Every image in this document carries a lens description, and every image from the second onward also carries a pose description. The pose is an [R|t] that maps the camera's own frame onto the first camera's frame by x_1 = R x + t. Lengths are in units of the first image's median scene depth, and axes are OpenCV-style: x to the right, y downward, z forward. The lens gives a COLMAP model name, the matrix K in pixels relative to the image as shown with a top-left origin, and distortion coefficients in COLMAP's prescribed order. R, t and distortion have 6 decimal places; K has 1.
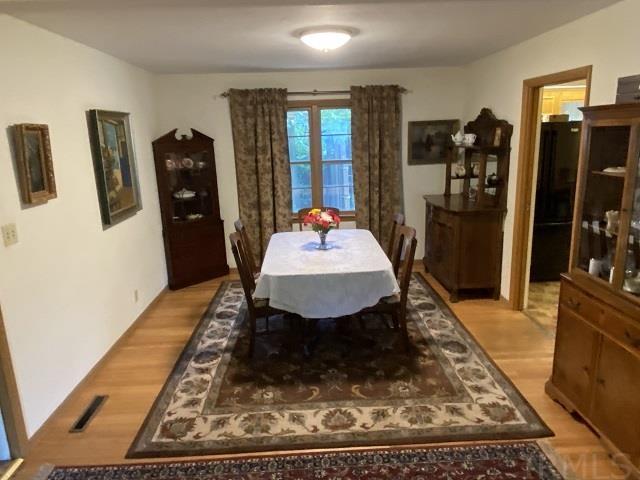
lens RADIAL K [[447.4, 0, 322.5], [0, 447.4, 235.5], [0, 0, 1]] dist [0.099139, -0.122026]
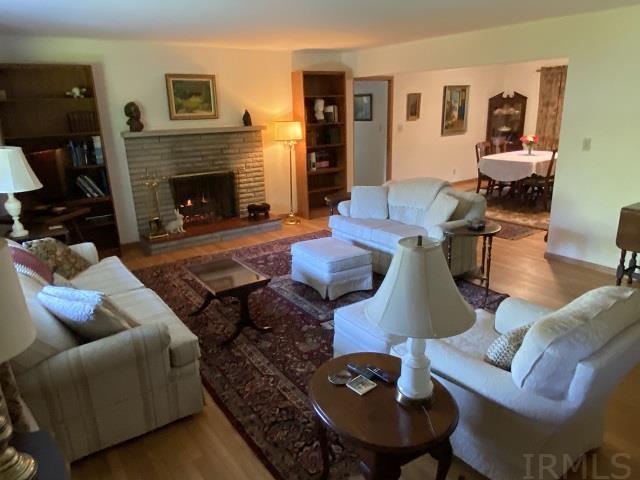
lens RADIAL K [[447.4, 0, 322.5], [0, 447.4, 235.5], [0, 0, 1]] dist [0.099139, -0.122026]
pose [[0.560619, 0.251372, -0.788999, 0.943131], [-0.180071, 0.967018, 0.180140, 0.139841], [0.808258, 0.041086, 0.587393, -0.711376]]
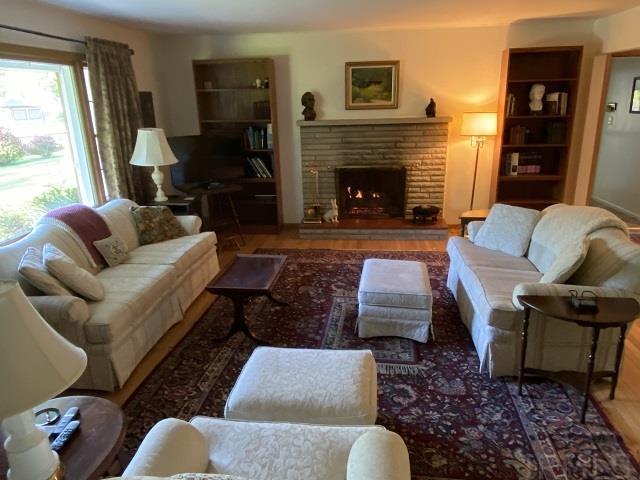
lens RADIAL K [[447.4, 0, 322.5], [0, 447.4, 235.5], [0, 0, 1]] dist [0.099139, -0.122026]
pose [[-0.136273, 0.323208, -0.936465, 0.918040], [-0.195763, 0.917858, 0.345273, 0.037129], [0.971137, 0.230376, -0.061807, -0.242997]]
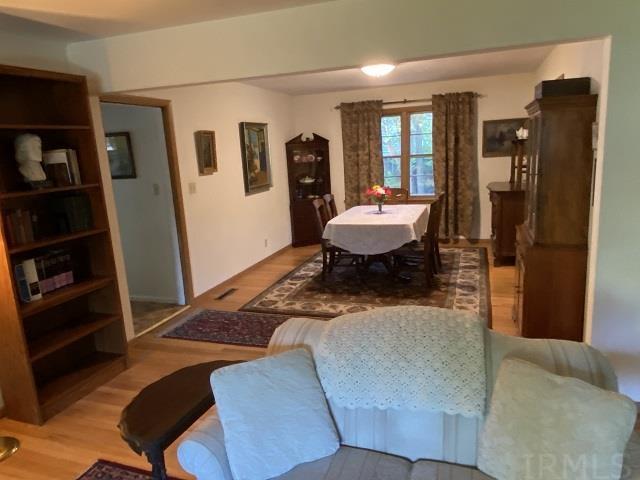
lens RADIAL K [[447.4, 0, 322.5], [0, 447.4, 235.5], [0, 0, 1]] dist [0.099139, -0.122026]
pose [[0.932490, 0.052803, -0.357316, 0.282055], [-0.057941, 0.998313, -0.003681, 0.094125], [0.356519, 0.024136, 0.933976, -0.315675]]
